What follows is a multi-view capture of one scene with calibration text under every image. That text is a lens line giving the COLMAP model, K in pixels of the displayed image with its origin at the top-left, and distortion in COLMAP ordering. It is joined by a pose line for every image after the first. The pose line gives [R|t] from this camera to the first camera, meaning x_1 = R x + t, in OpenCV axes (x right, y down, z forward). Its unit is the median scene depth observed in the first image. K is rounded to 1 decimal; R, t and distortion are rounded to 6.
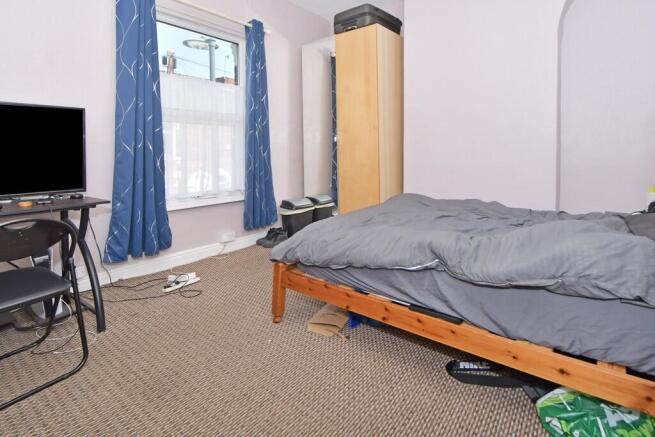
lens RADIAL K [[337.6, 0, 327.5], [0, 337.6, 218.5], [0, 0, 1]] dist [0.000170, 0.000006]
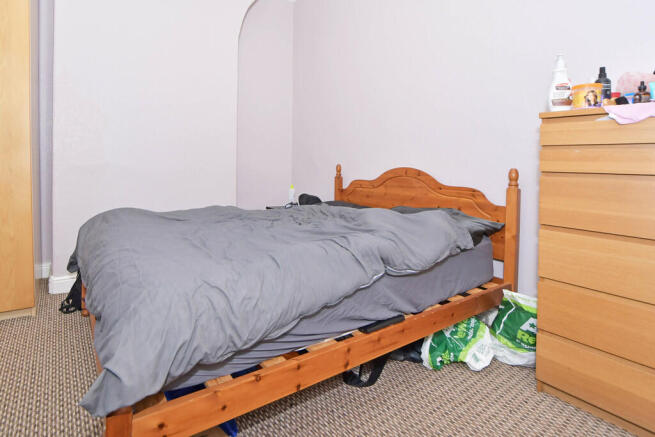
lens RADIAL K [[337.6, 0, 327.5], [0, 337.6, 218.5], [0, 0, 1]] dist [0.000170, 0.000006]
pose [[0.267110, -0.125898, 0.955407, -0.508293], [0.161805, 0.983213, 0.084325, -0.086547], [-0.949985, 0.132065, 0.282997, 0.797525]]
